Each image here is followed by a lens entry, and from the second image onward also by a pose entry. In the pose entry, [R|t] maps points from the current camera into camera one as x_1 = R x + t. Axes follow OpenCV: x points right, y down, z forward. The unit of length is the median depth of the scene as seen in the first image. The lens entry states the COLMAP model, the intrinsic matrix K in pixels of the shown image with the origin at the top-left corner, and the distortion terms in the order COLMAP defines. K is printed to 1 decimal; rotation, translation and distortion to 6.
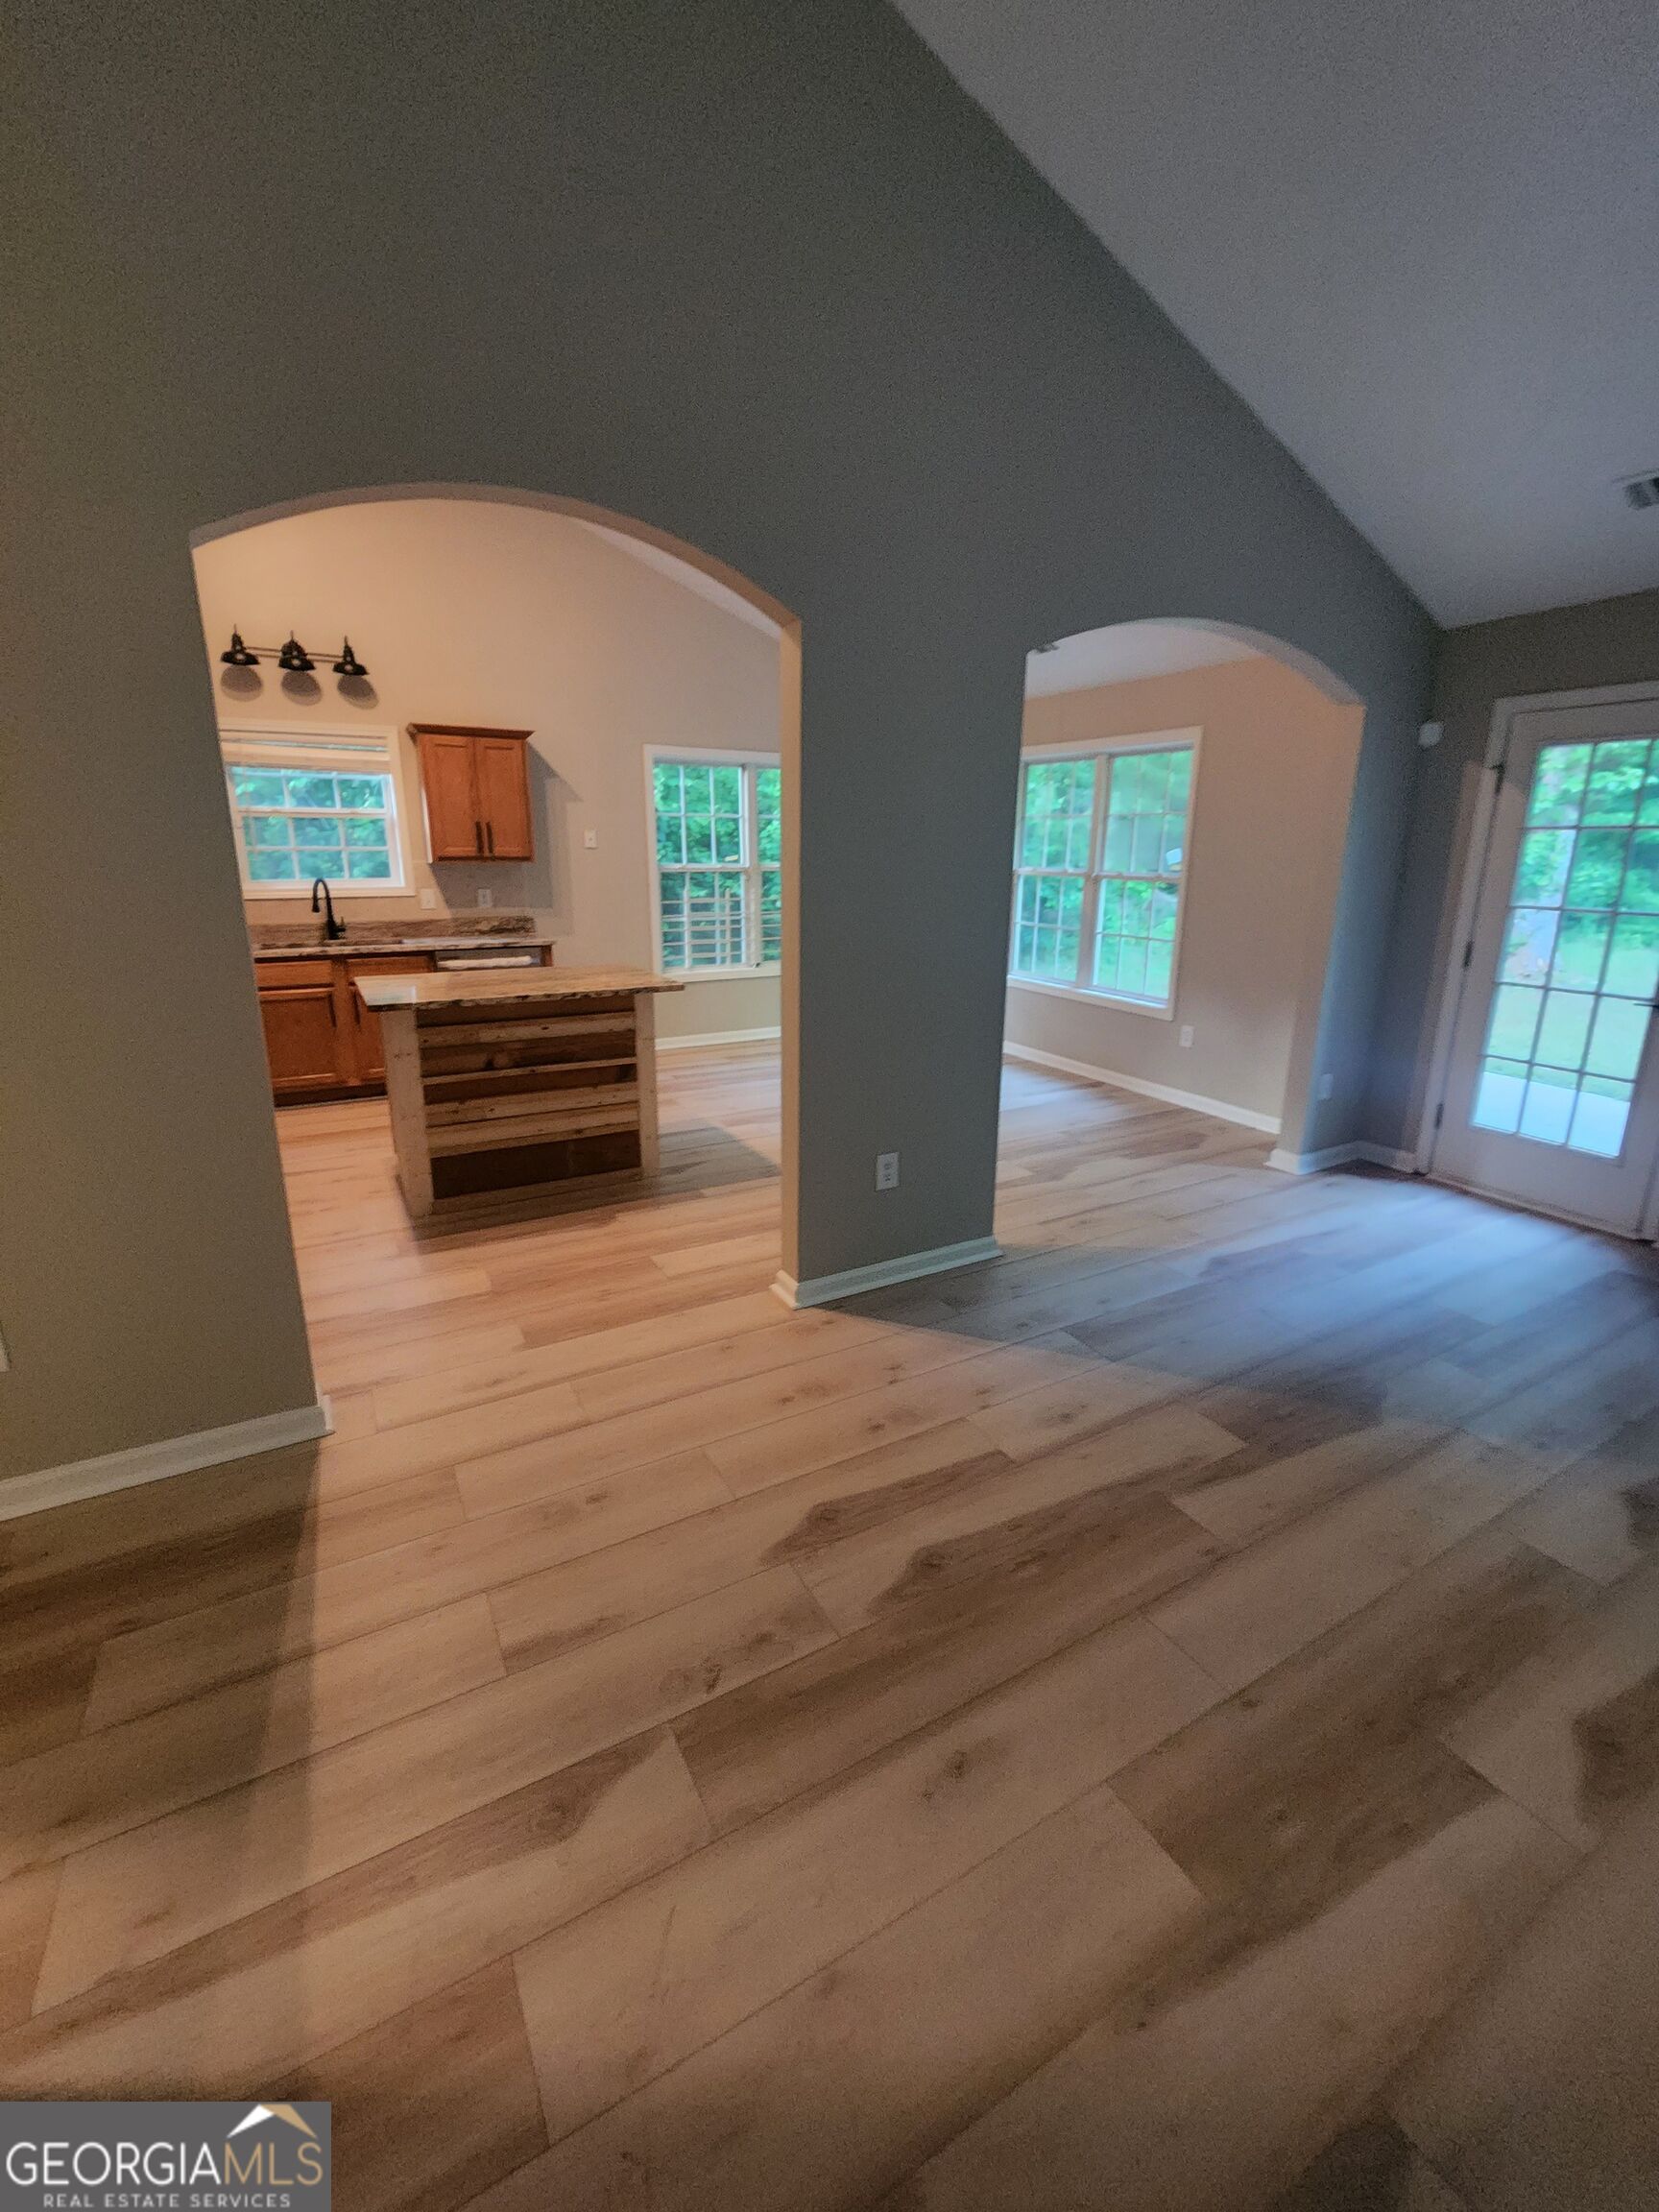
lens RADIAL K [[932.9, 0, 834.3], [0, 932.9, 1097.4], [0, 0, 1]] dist [-0.010506, 0.002369]
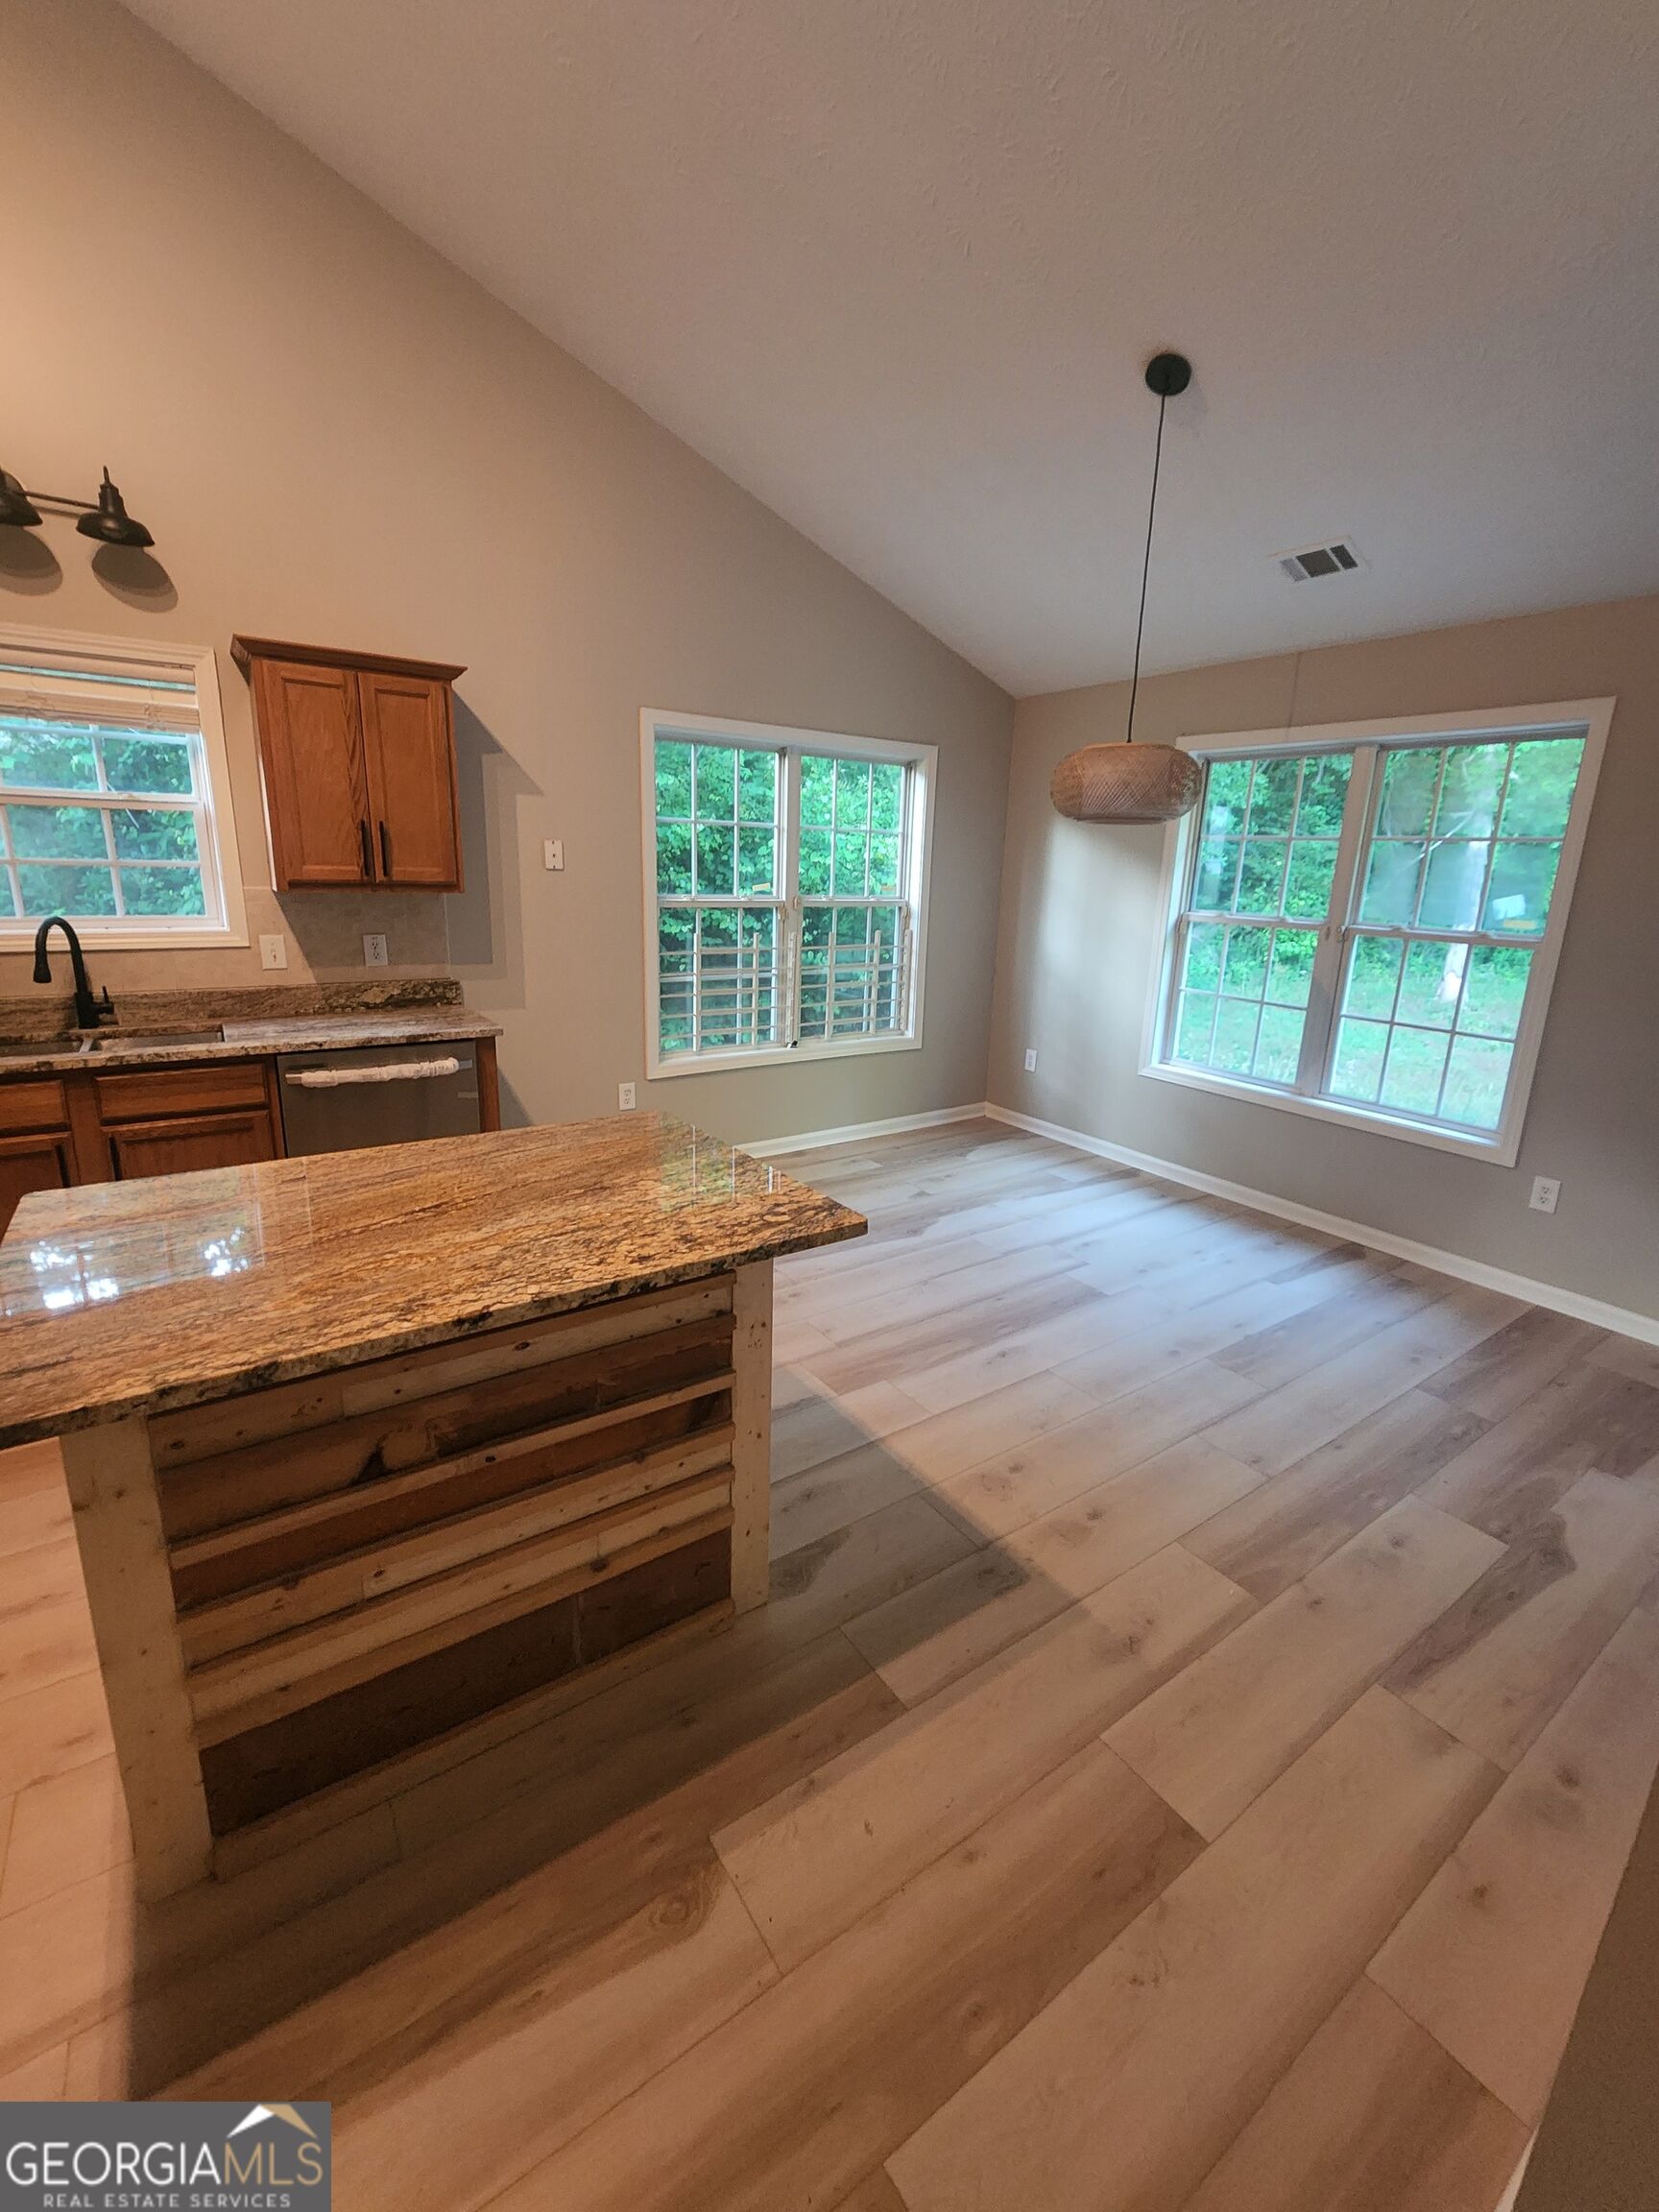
lens RADIAL K [[932.9, 0, 837.7], [0, 932.9, 1097.8], [0, 0, 1]] dist [-0.010506, 0.002369]
pose [[0.995542, 0.000038, 0.094315, -0.152726], [0.001579, 0.999853, -0.017073, -0.120845], [-0.094302, 0.017146, 0.995396, 0.423544]]
